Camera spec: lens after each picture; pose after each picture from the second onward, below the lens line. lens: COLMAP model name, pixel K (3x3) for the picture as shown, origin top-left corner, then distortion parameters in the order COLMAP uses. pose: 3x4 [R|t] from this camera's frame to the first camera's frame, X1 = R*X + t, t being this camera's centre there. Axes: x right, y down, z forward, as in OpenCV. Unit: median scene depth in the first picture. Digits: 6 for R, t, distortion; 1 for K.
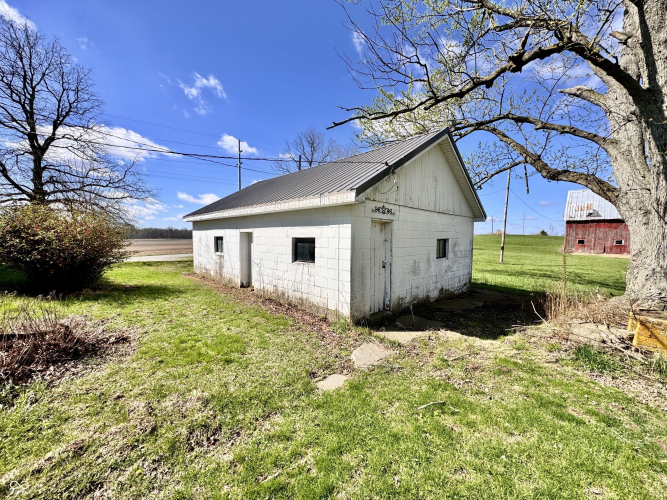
lens RADIAL K [[266.4, 0, 332.4], [0, 266.4, 251.6], [0, 0, 1]] dist [0.002163, 0.000542]
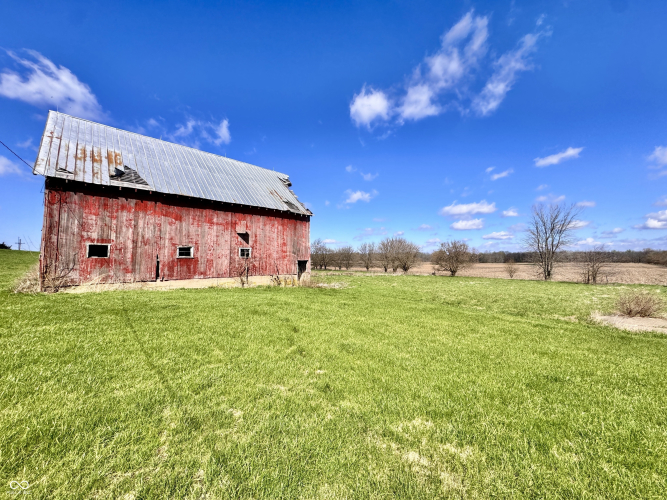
lens RADIAL K [[266.4, 0, 331.9], [0, 266.4, 247.7], [0, 0, 1]] dist [0.002163, 0.000542]
pose [[0.027515, 0.026558, 0.999269, 0.618764], [0.057262, 0.997964, -0.028100, -0.014710], [-0.997980, 0.057993, 0.025938, 0.711896]]
